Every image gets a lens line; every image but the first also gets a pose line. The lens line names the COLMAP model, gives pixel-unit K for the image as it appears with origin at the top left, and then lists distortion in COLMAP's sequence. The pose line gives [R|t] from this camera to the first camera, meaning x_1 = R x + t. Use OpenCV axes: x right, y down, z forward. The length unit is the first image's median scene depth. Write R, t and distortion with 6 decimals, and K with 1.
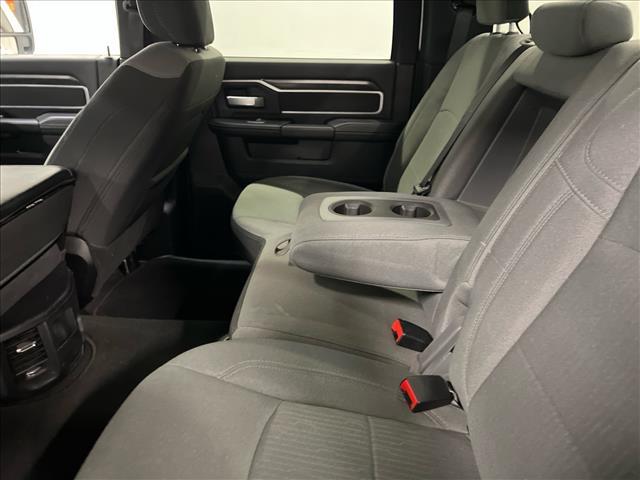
lens RADIAL K [[480.7, 0, 320.0], [0, 480.7, 240.0], [0, 0, 1]] dist [0.003700, -0.005122]
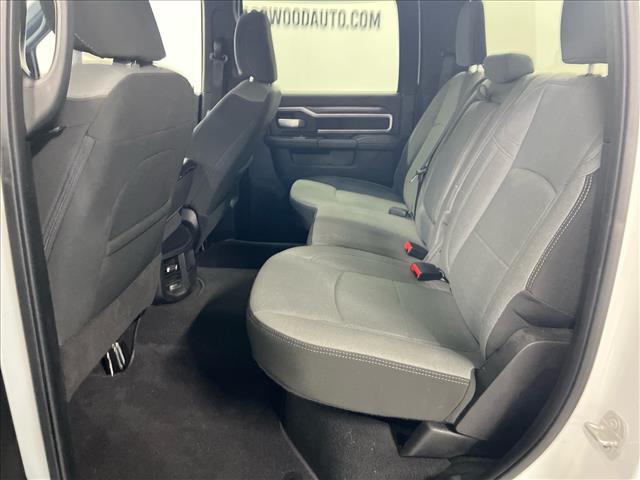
lens RADIAL K [[480.7, 0, 320.0], [0, 480.7, 240.0], [0, 0, 1]] dist [0.003700, -0.005122]
pose [[0.999916, -0.009495, -0.008786, -0.081181], [0.008745, 0.996611, -0.081787, 0.193189], [0.009533, 0.081703, 0.996611, -0.416319]]
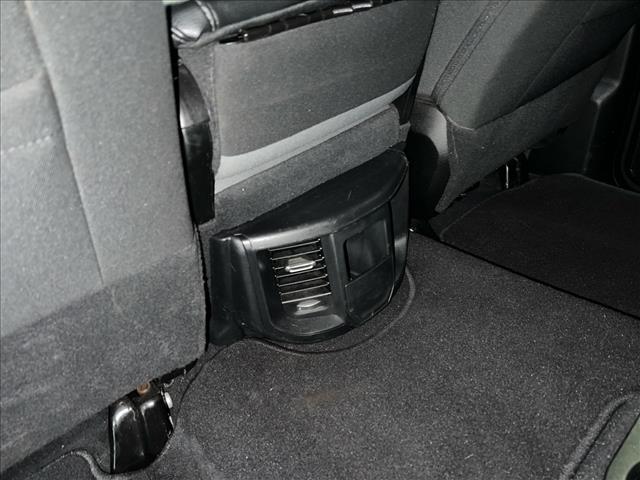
lens RADIAL K [[480.7, 0, 320.0], [0, 480.7, 240.0], [0, 0, 1]] dist [0.003700, -0.005122]
pose [[0.693533, 0.290747, -0.659150, -0.149497], [-0.173920, 0.955454, 0.238453, 0.031056], [0.699117, -0.050736, 0.713205, 0.428943]]
